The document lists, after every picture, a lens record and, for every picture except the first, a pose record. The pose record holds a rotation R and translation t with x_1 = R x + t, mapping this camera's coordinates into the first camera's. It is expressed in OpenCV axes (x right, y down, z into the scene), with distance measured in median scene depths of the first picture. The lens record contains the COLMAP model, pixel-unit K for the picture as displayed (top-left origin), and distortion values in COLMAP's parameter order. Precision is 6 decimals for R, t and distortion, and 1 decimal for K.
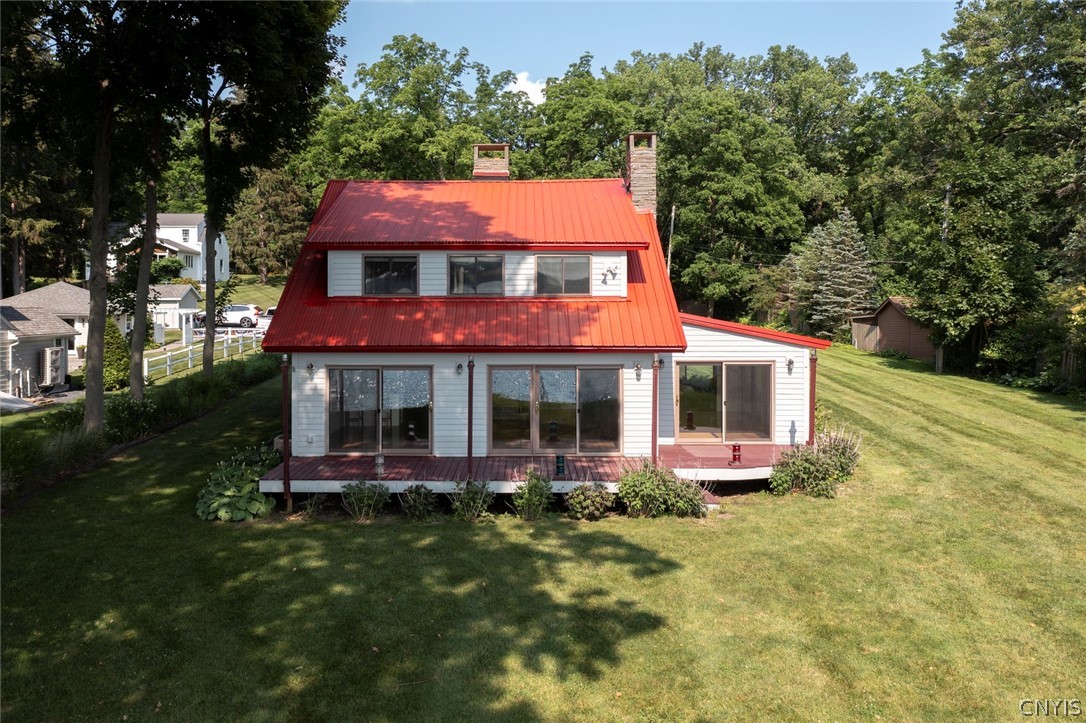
lens RADIAL K [[877.2, 0, 521.4], [0, 877.2, 314.4], [0, 0, 1]] dist [-0.006447, 0.004164]
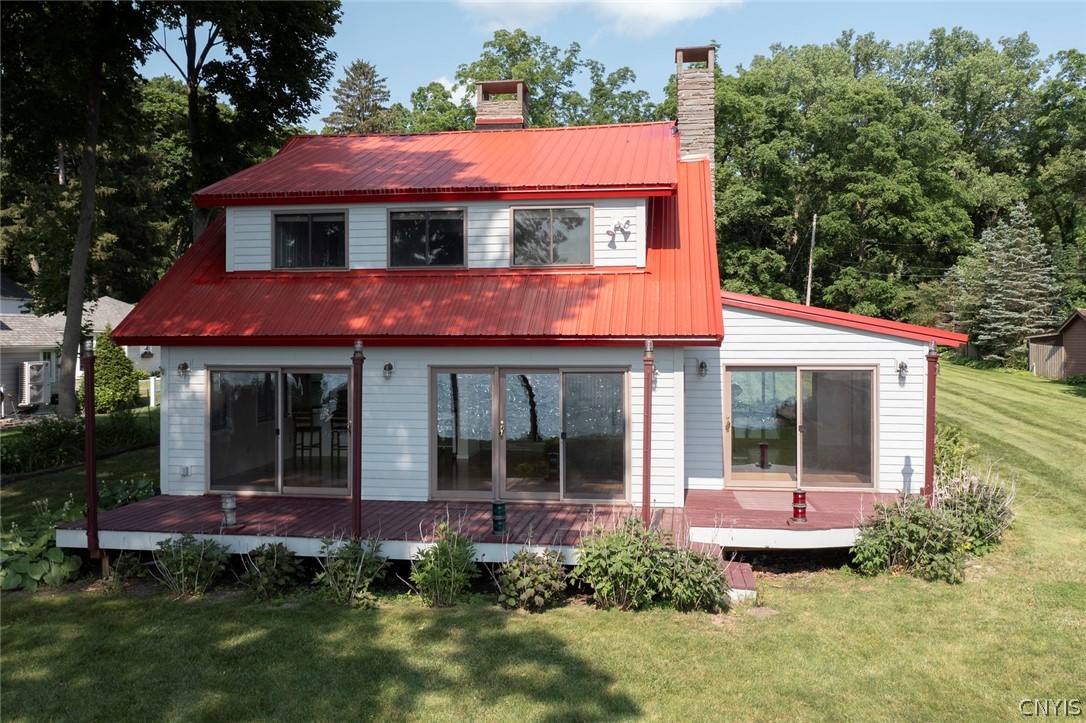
lens RADIAL K [[918.8, 0, 546.9], [0, 918.8, 341.5], [0, 0, 1]] dist [-0.010425, -0.003655]
pose [[0.991062, -0.000251, -0.133402, 0.132069], [-0.000903, 0.999963, -0.008591, 0.040741], [0.133399, 0.008635, 0.991025, 0.280440]]
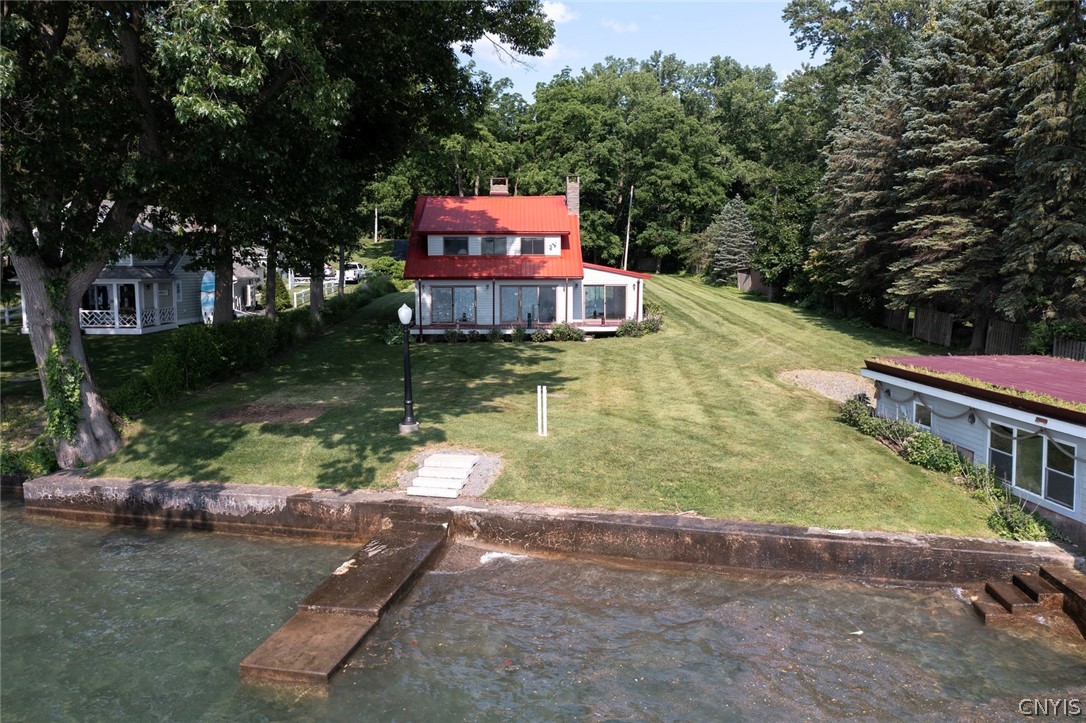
lens RADIAL K [[832.7, 0, 555.1], [0, 832.7, 358.1], [0, 0, 1]] dist [-0.005049, -0.001212]
pose [[0.999111, -0.005683, 0.041778, 0.014001], [0.001357, 0.994694, 0.102865, 0.020468], [-0.042141, -0.102717, 0.993818, -1.104342]]
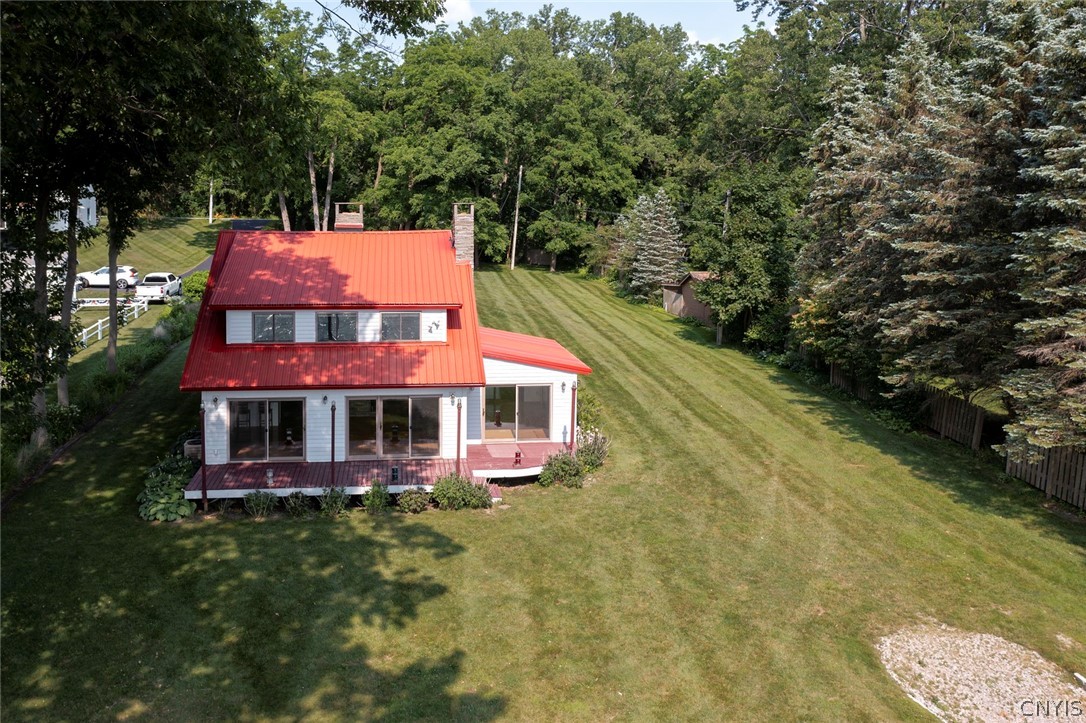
lens RADIAL K [[878.6, 0, 484.1], [0, 878.6, 272.6], [0, 0, 1]] dist [-0.004961, 0.002350]
pose [[0.993870, -0.002710, 0.110523, 0.024693], [-0.003035, 0.998654, 0.051776, -0.192178], [-0.110515, -0.051794, 0.992524, -0.365253]]
